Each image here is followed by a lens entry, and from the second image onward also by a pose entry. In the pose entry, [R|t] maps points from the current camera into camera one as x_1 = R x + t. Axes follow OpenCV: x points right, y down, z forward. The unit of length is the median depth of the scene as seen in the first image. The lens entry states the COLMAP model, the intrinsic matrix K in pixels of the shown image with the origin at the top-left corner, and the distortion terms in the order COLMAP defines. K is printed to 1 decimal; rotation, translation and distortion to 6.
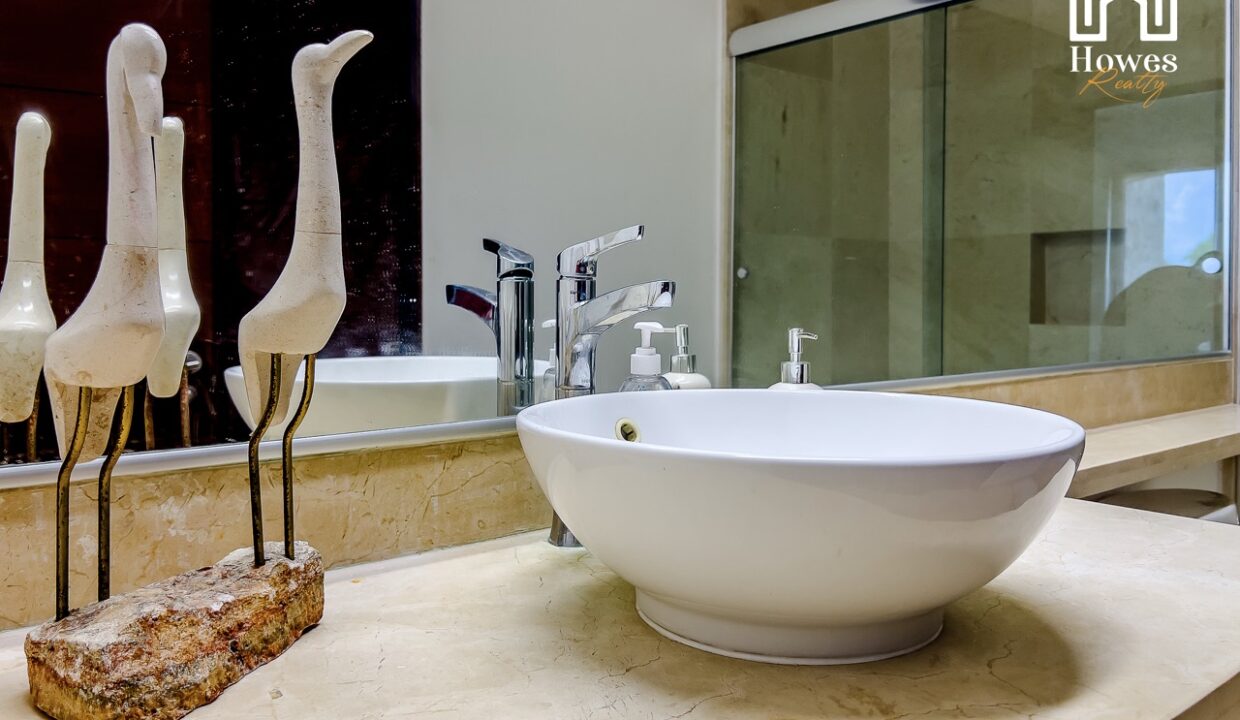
lens RADIAL K [[945.4, 0, 647.1], [0, 945.4, 314.5], [0, 0, 1]] dist [0.033306, -0.024127]
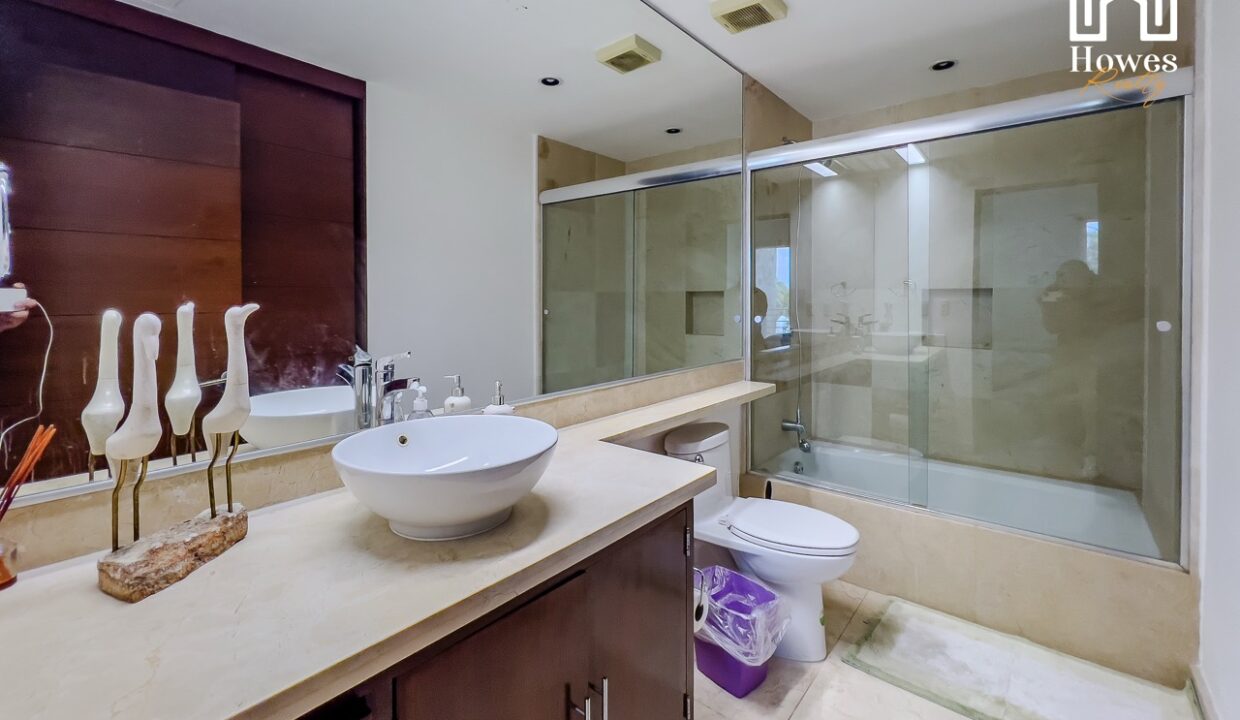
lens RADIAL K [[513.0, 0, 641.3], [0, 513.0, 303.8], [0, 0, 1]] dist [-0.004170, 0.001633]
pose [[0.981885, -0.004794, 0.189416, 0.436425], [0.004747, 0.999988, 0.000702, -0.288894], [-0.189417, 0.000210, 0.981897, -0.513003]]
